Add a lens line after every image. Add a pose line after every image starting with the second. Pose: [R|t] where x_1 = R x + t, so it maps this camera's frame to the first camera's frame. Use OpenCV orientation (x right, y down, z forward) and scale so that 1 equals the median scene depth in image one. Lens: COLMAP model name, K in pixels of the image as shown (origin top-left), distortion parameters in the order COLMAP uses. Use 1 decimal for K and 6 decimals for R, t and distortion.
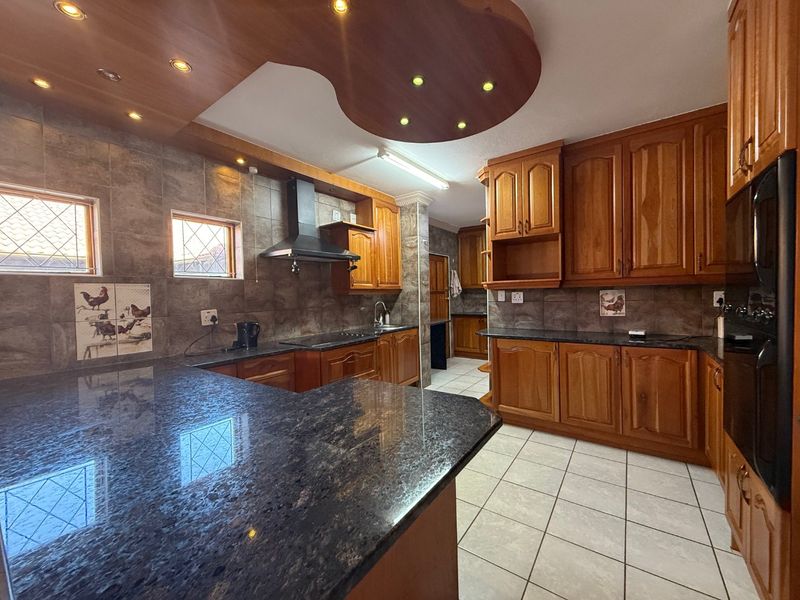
lens RADIAL K [[320.0, 0, 399.6], [0, 320.0, 301.2], [0, 0, 1]] dist [-0.001352, -0.000259]
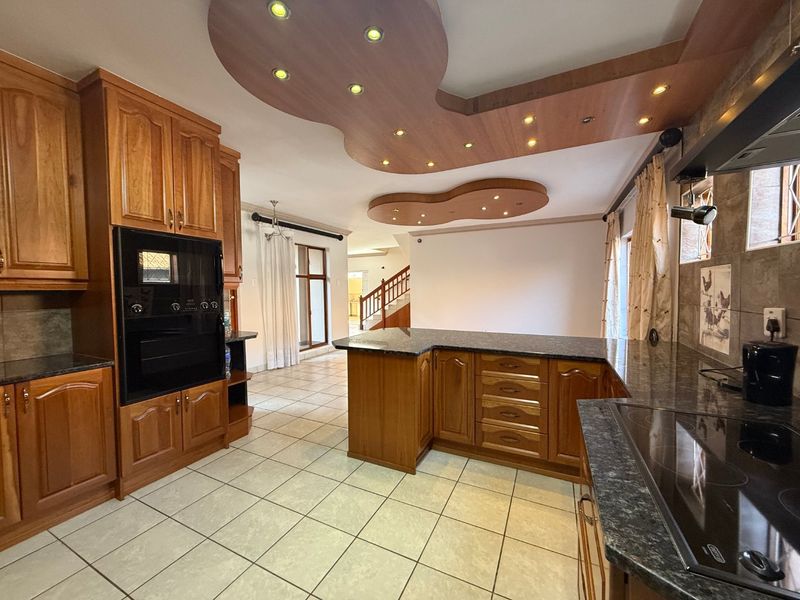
lens RADIAL K [[320.0, 0, 398.9], [0, 320.0, 300.8], [0, 0, 1]] dist [-0.001352, -0.000259]
pose [[-0.986410, 0.038830, -0.159647, 0.097191], [0.029083, 0.997593, 0.062948, -0.040455], [0.161707, 0.057449, -0.985165, 1.707147]]
